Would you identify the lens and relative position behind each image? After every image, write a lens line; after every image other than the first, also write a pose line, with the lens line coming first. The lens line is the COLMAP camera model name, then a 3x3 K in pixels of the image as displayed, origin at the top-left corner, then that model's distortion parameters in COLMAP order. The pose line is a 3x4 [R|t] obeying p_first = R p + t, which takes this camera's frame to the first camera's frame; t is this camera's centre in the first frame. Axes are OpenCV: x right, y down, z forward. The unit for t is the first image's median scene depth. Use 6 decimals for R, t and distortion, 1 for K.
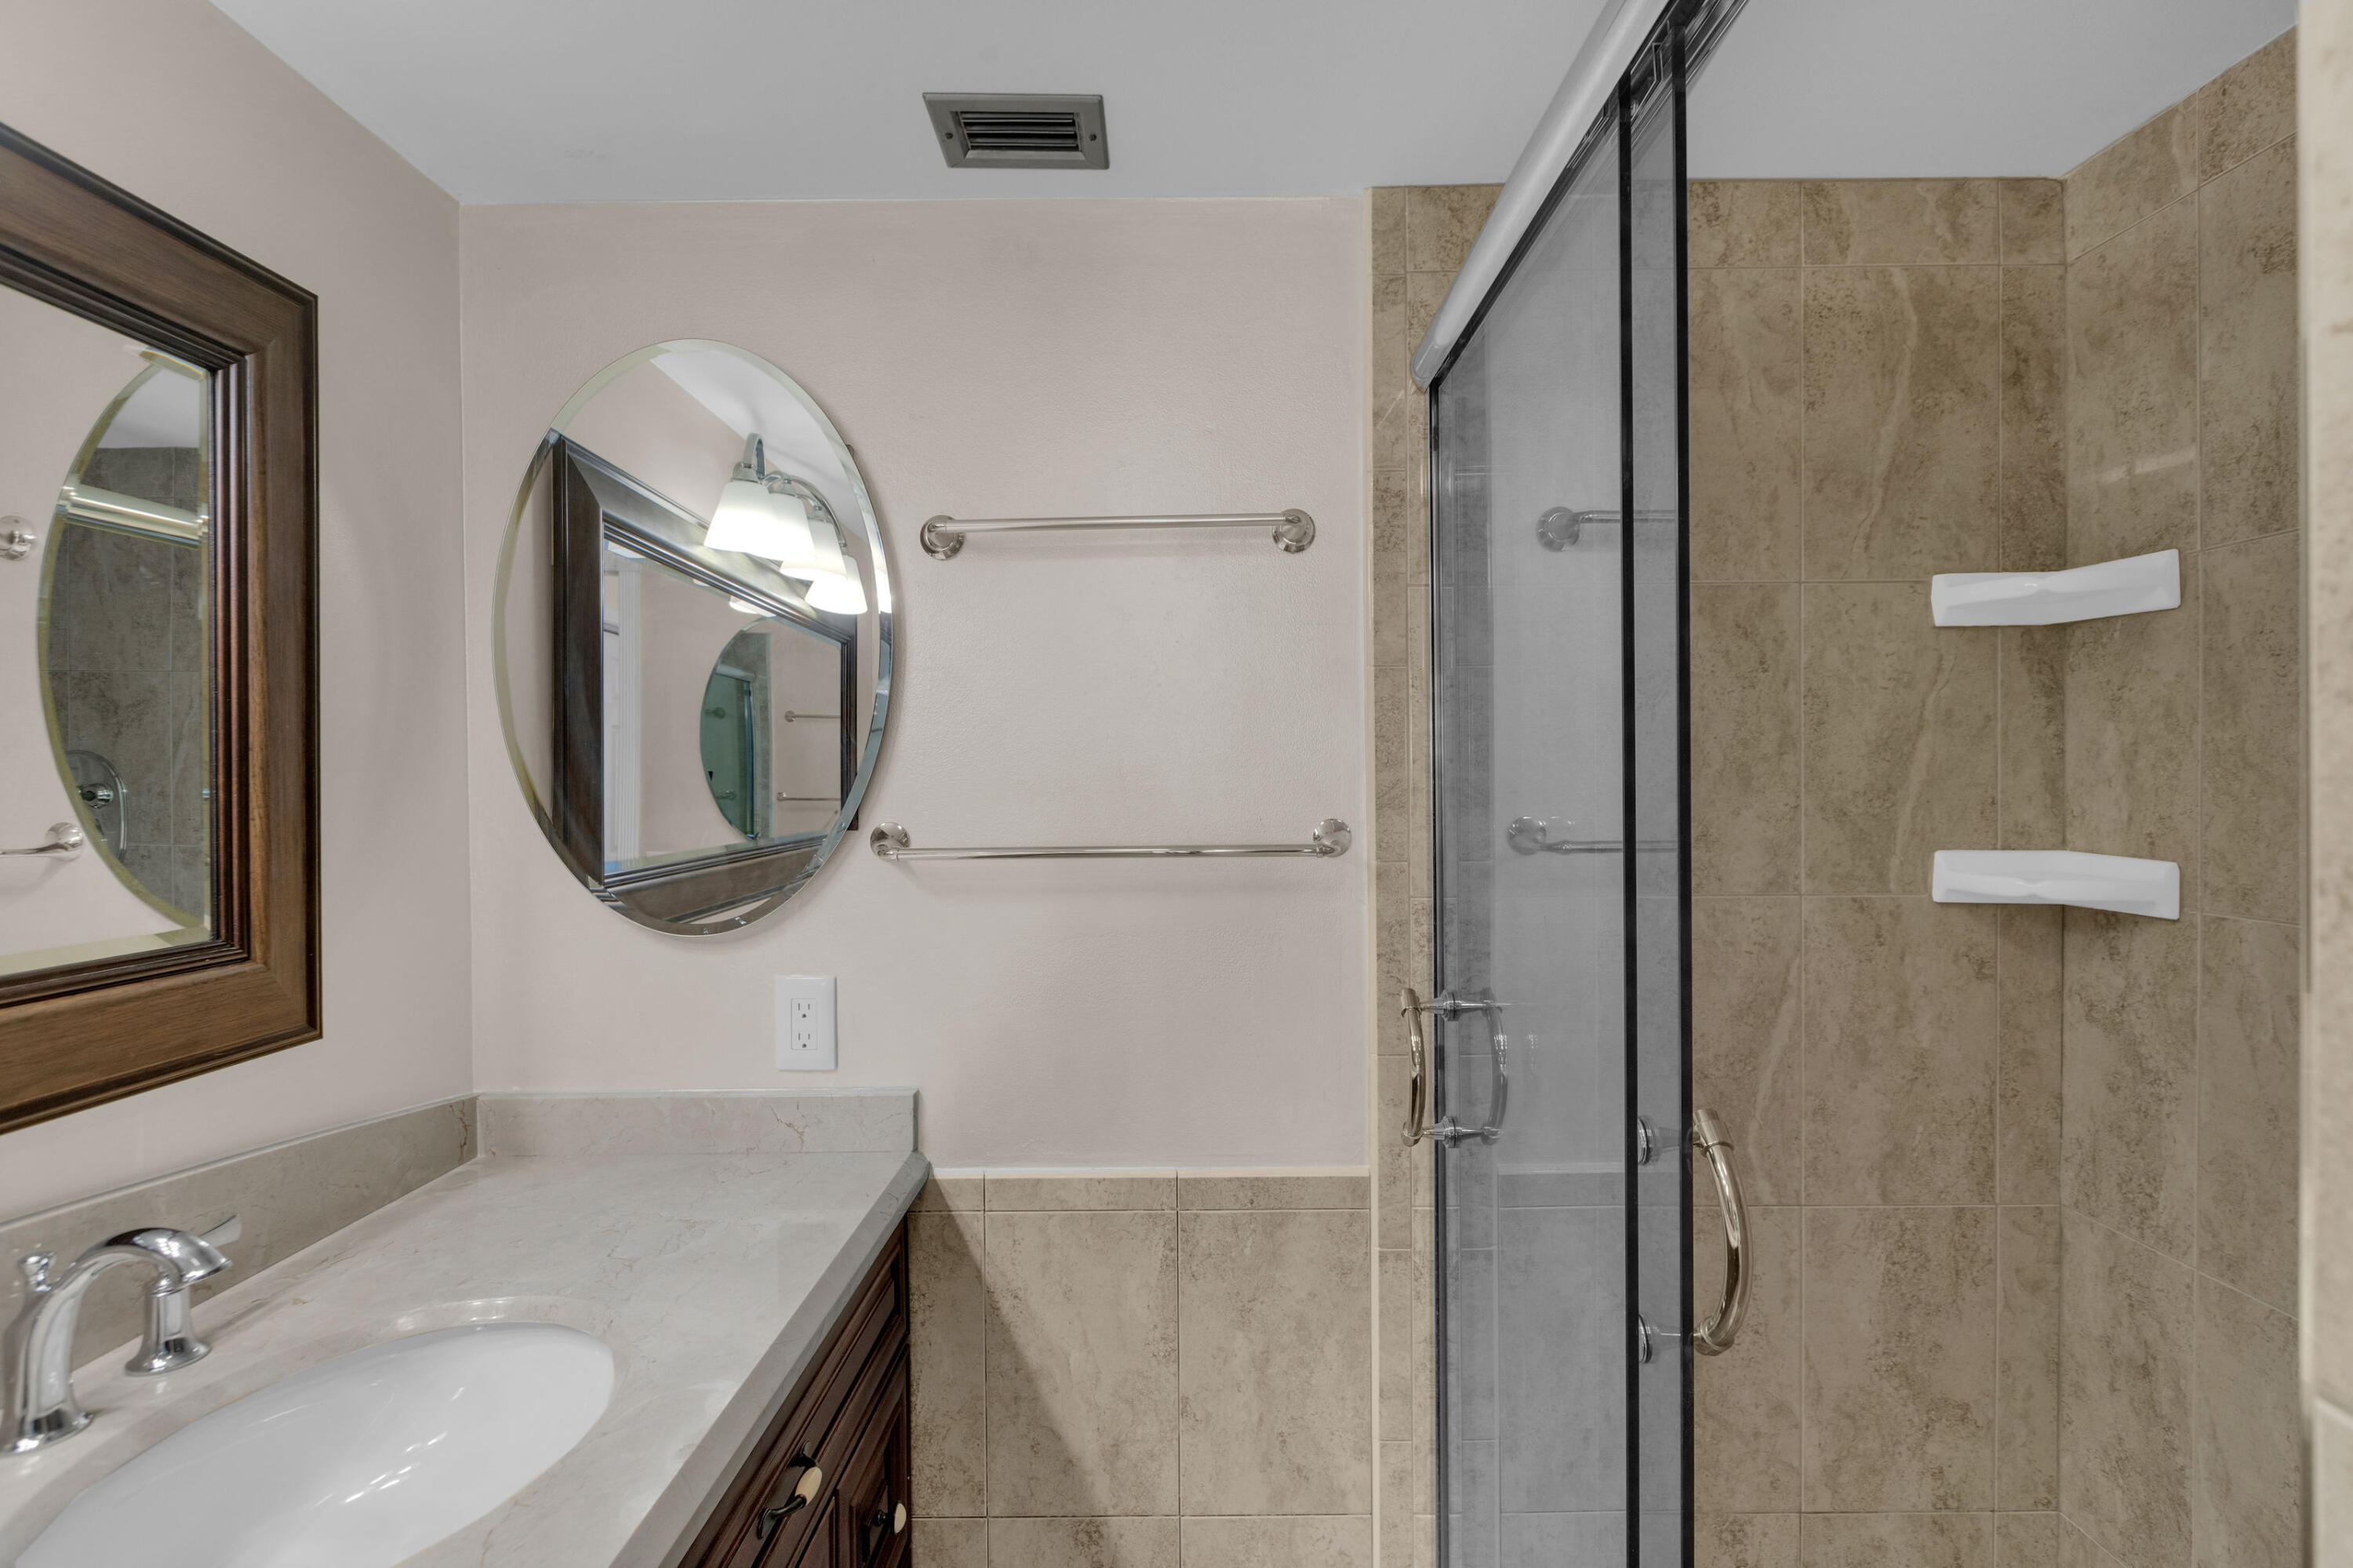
lens RADIAL K [[1109.7, 0, 1176.5], [0, 1109.7, 784.0], [0, 0, 1]] dist [-0.001697, -0.000278]
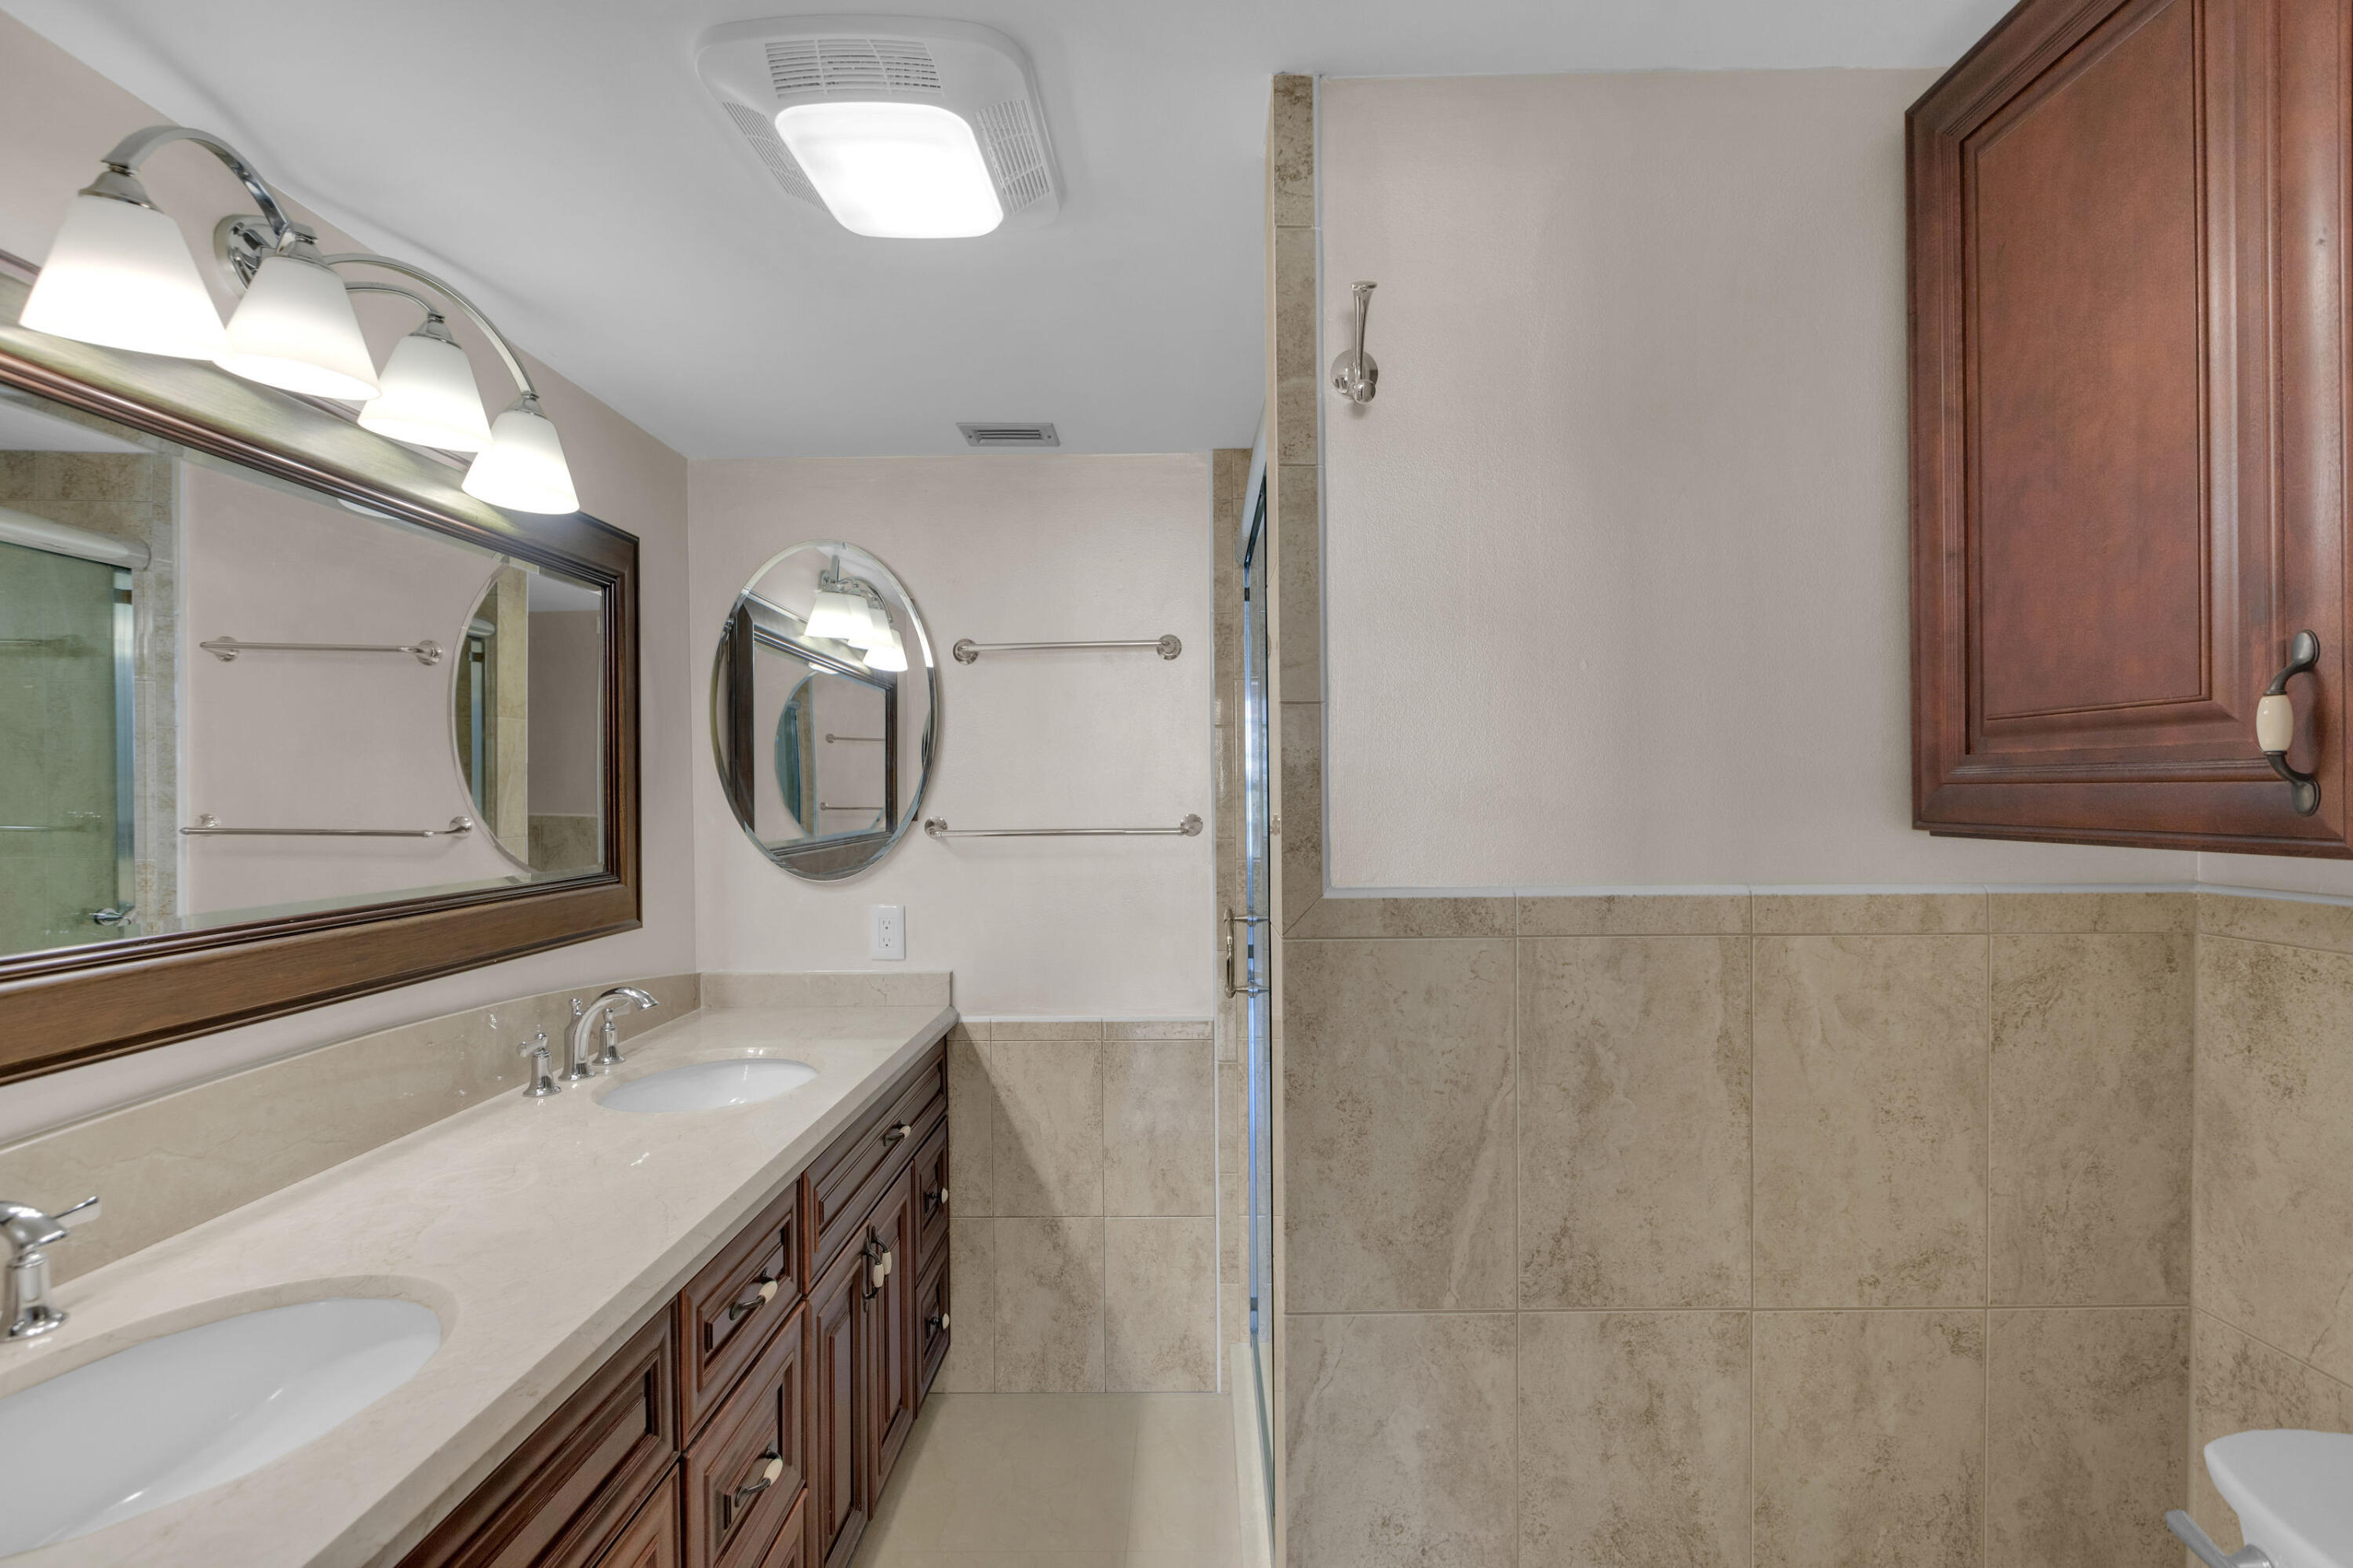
lens RADIAL K [[1121.2, 0, 1184.4], [0, 1121.2, 817.3], [0, 0, 1]] dist [-0.000396, -0.000059]
pose [[0.999986, 0.000709, -0.005242, 0.138268], [-0.000612, 0.999828, 0.018550, 0.003506], [0.005254, -0.018546, 0.999814, -0.743514]]
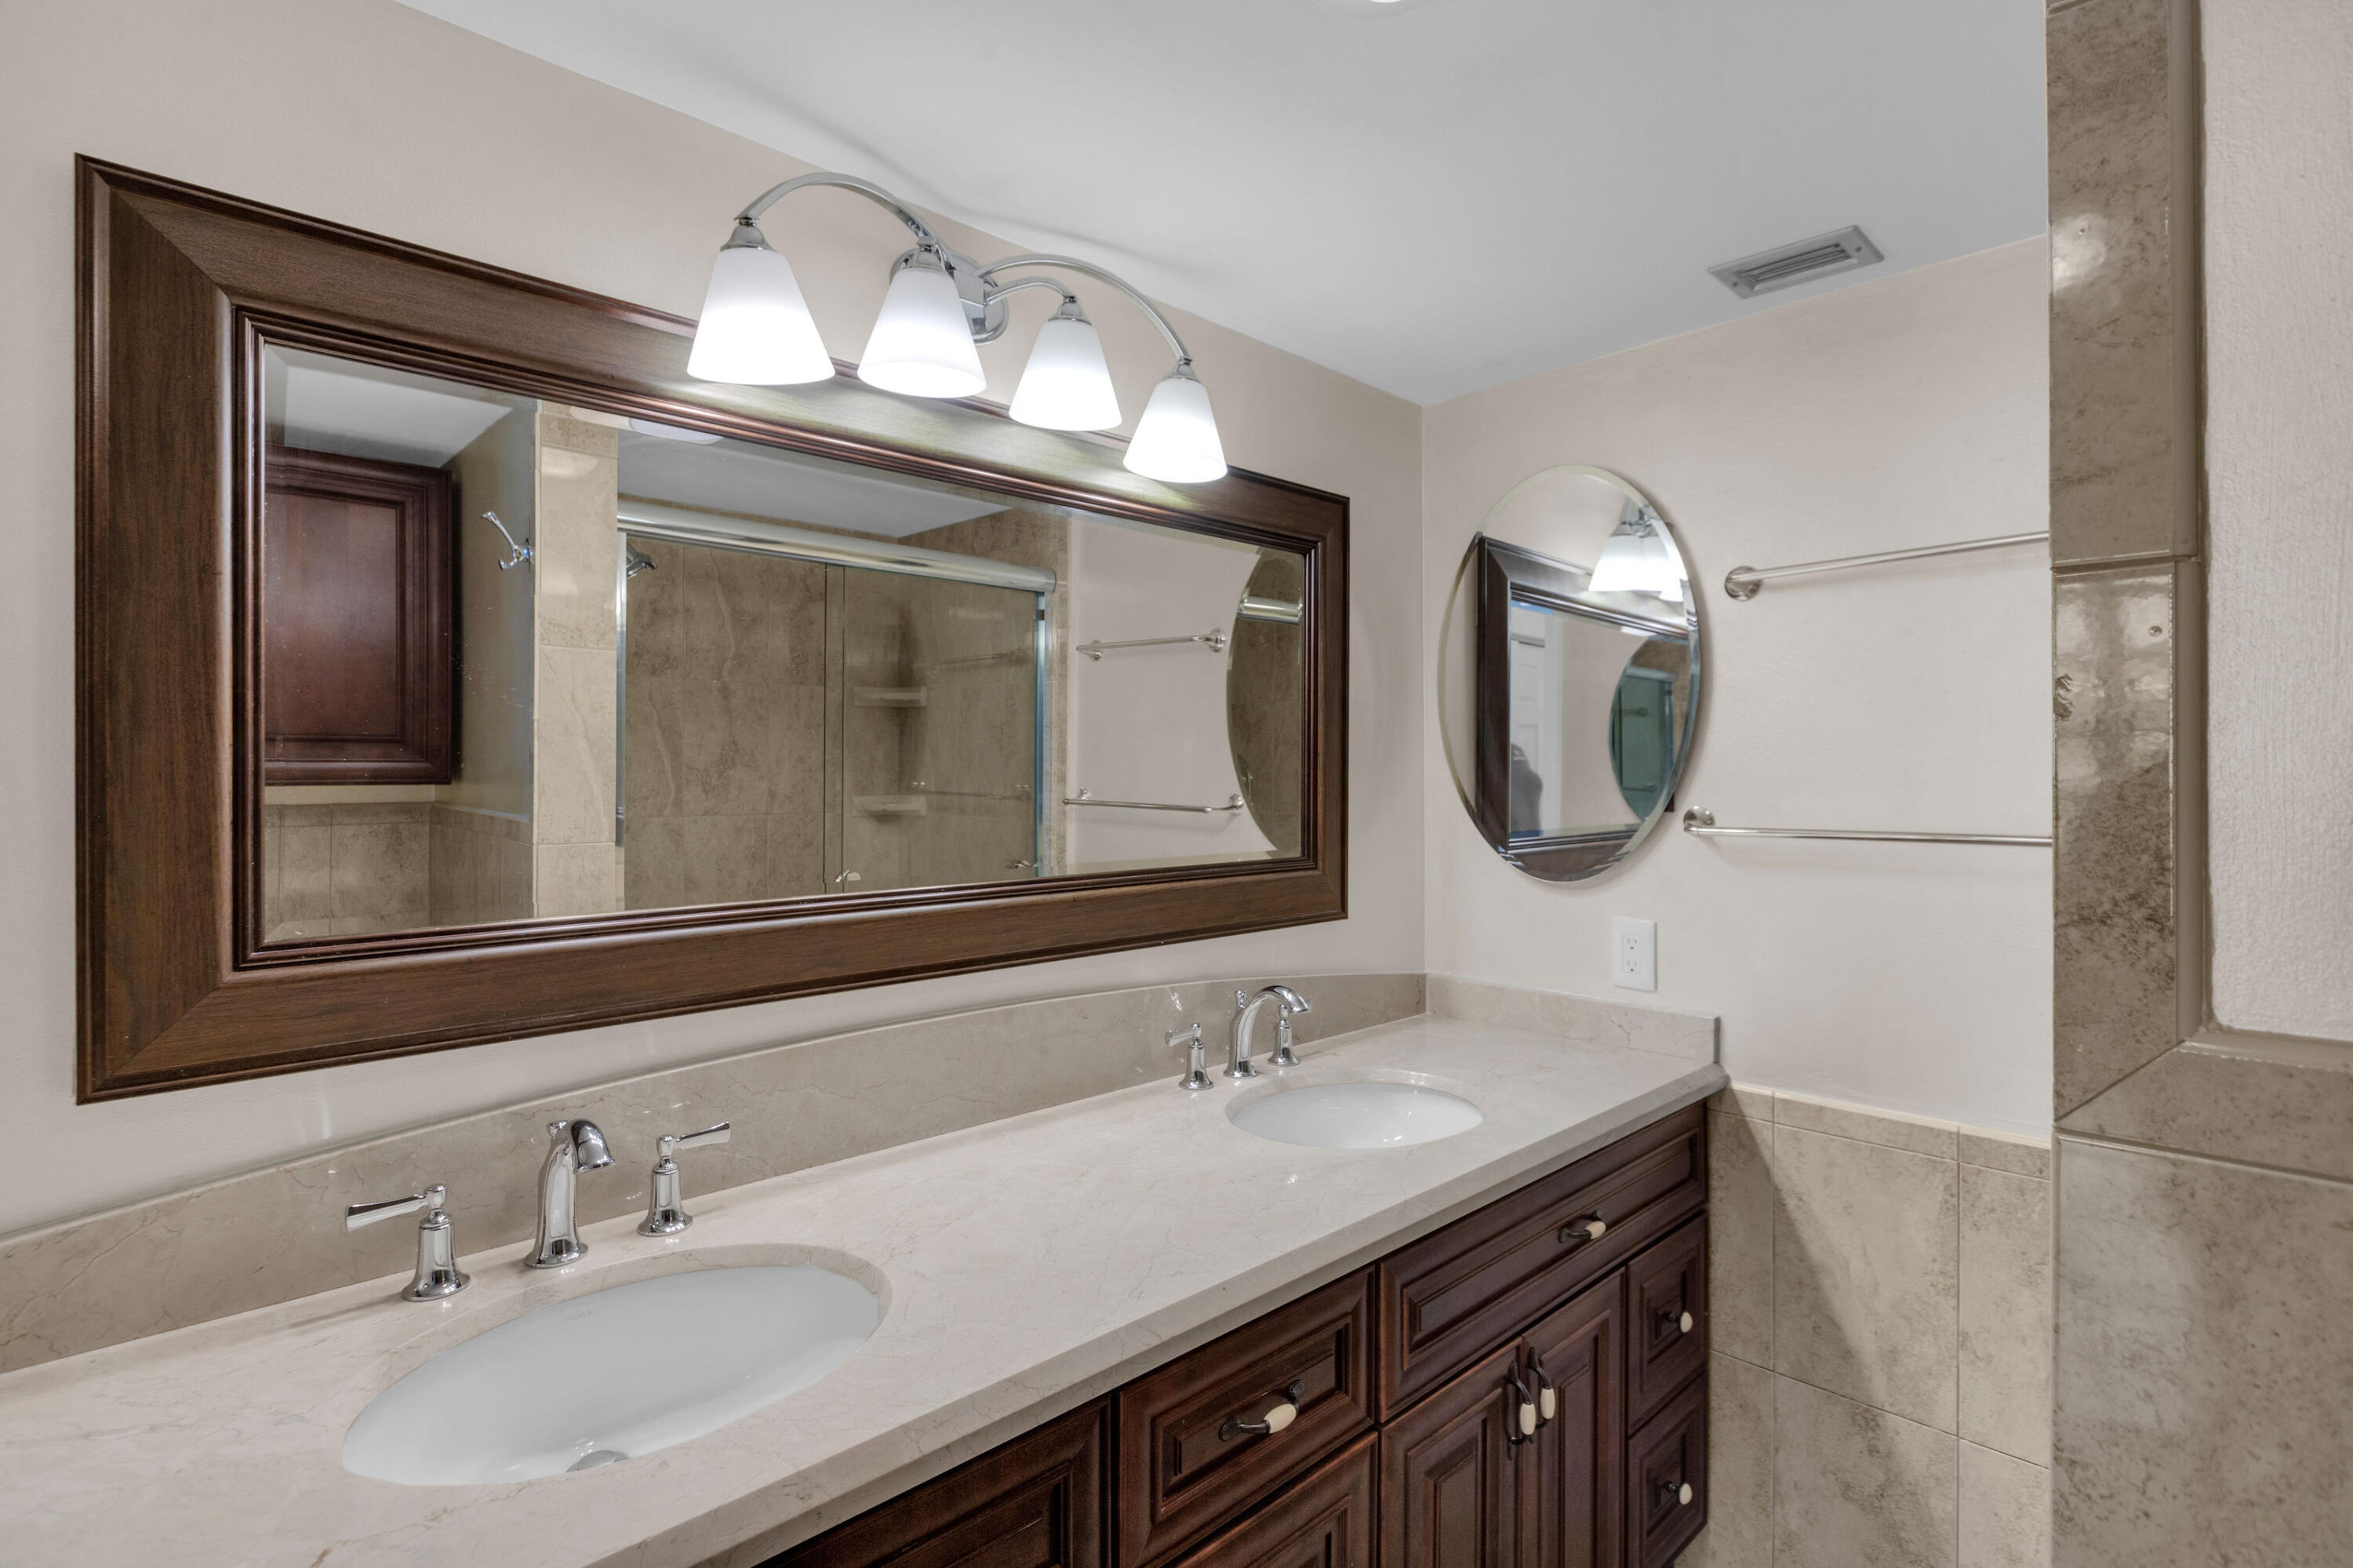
lens RADIAL K [[1129.3, 0, 1187.2], [0, 1129.3, 777.7], [0, 0, 1]] dist [-0.001164, 0.000114]
pose [[0.696371, 0.010114, -0.717610, 0.271679], [-0.009535, 0.999943, 0.004840, -0.000255], [0.717618, 0.003473, 0.696428, -0.349248]]
